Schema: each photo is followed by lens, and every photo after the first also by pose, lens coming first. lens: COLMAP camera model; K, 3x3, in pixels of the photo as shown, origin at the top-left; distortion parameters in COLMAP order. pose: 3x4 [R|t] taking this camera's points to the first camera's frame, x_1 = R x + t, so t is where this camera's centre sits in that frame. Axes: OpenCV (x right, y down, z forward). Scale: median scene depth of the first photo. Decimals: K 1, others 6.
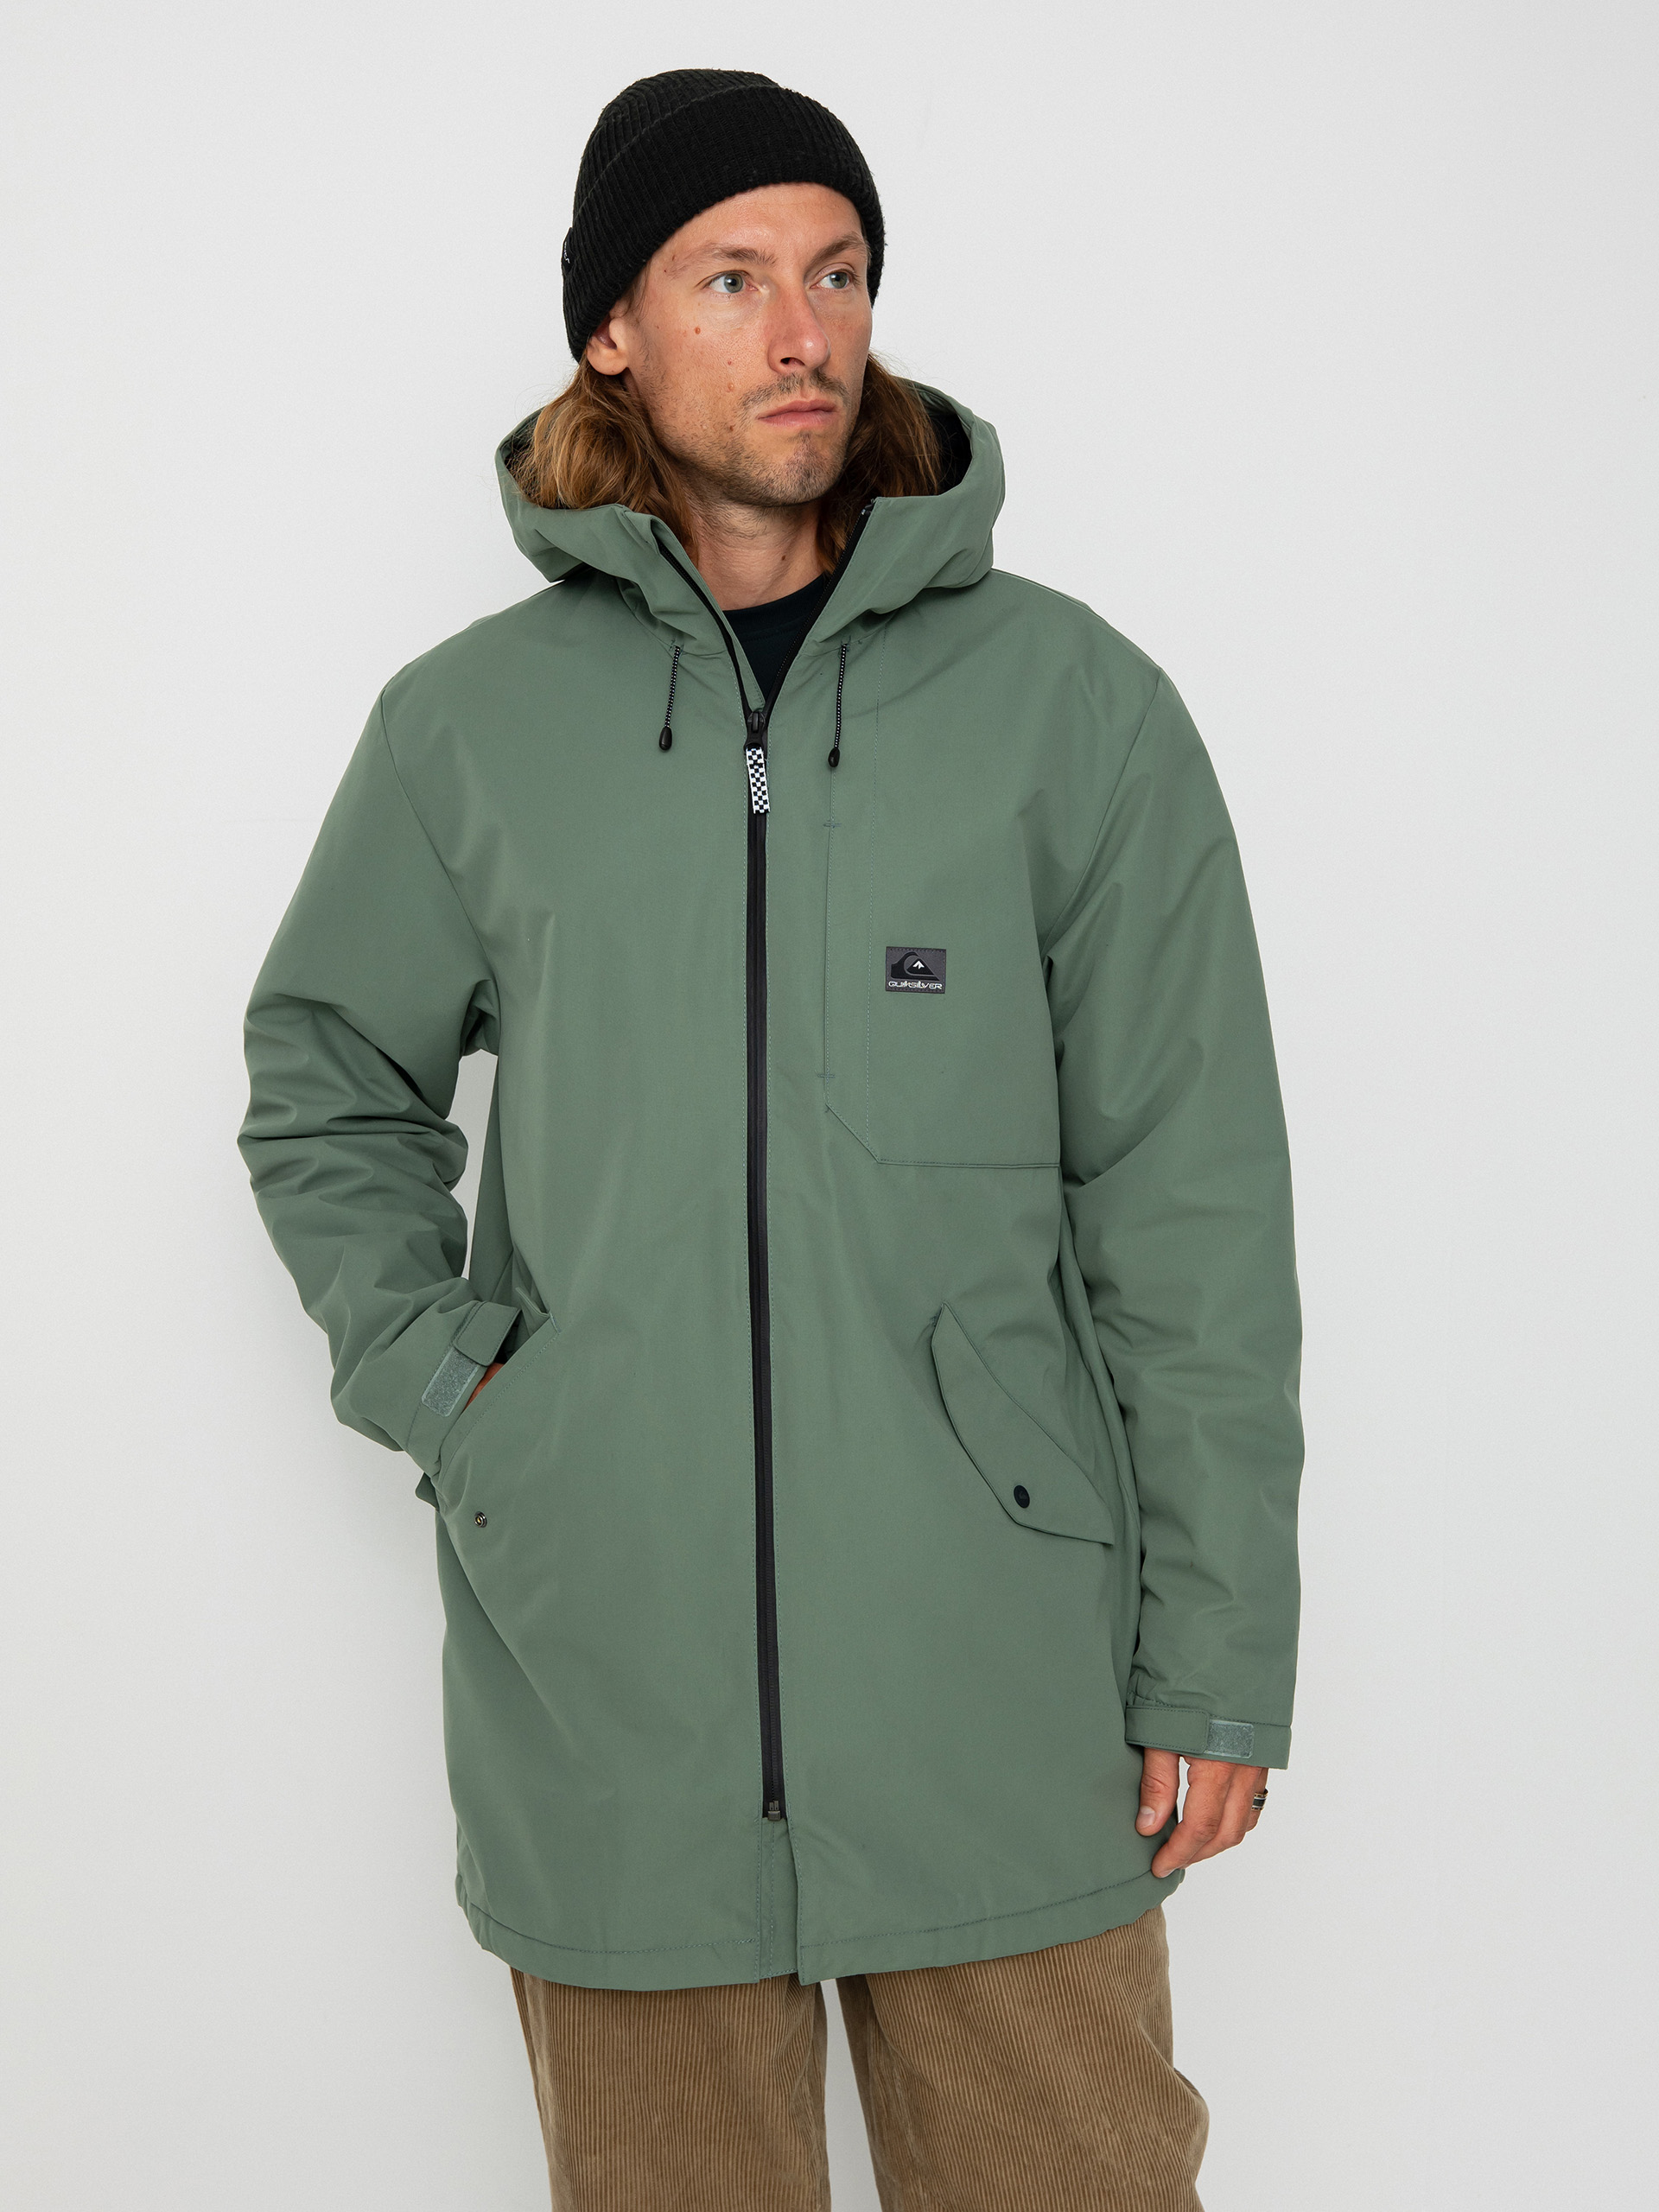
lens RADIAL K [[3164.1, 0, 829.5], [0, 3164.1, 1106.0], [0, 0, 1]] dist [-0.009315, 0.051366]
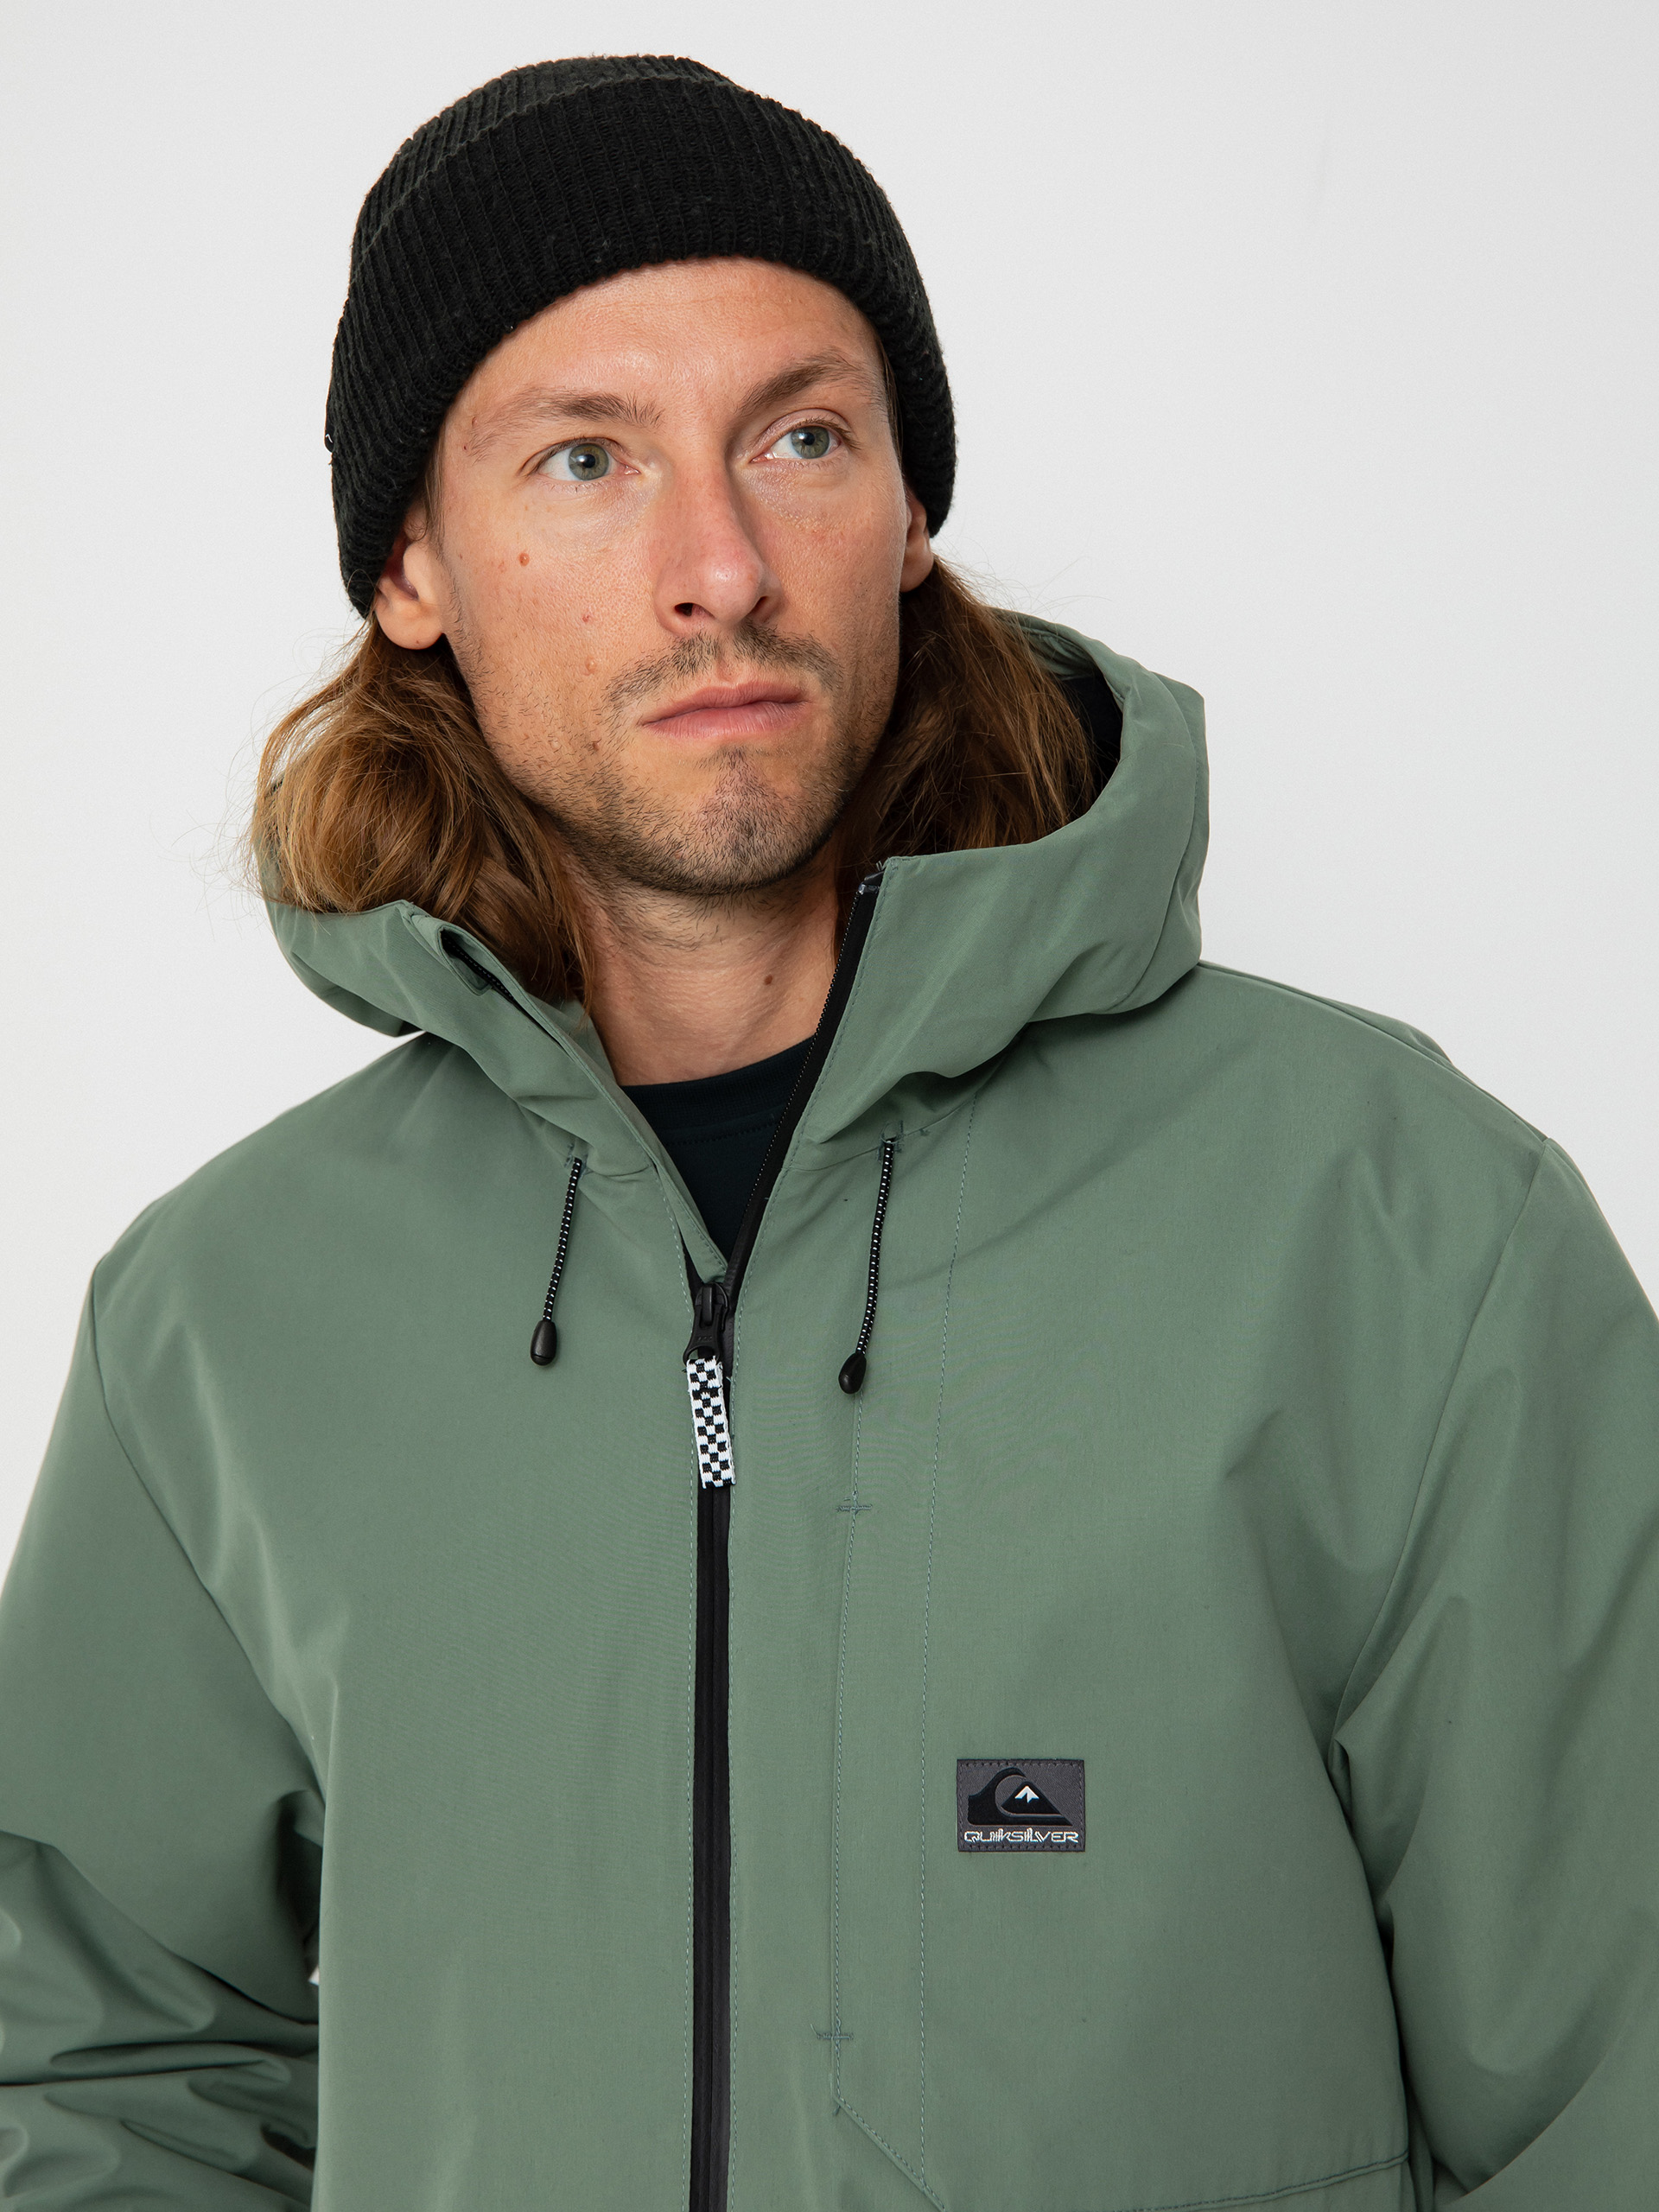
lens RADIAL K [[4811.4, 0, 829.5], [0, 4811.4, 1106.0], [0, 0, 1]] dist [0.697663, -8.391371]
pose [[0.990034, -0.048827, -0.132092, 0.102606], [0.033172, 0.992433, -0.118220, -0.062220], [0.136864, 0.112660, 0.984162, 0.241135]]
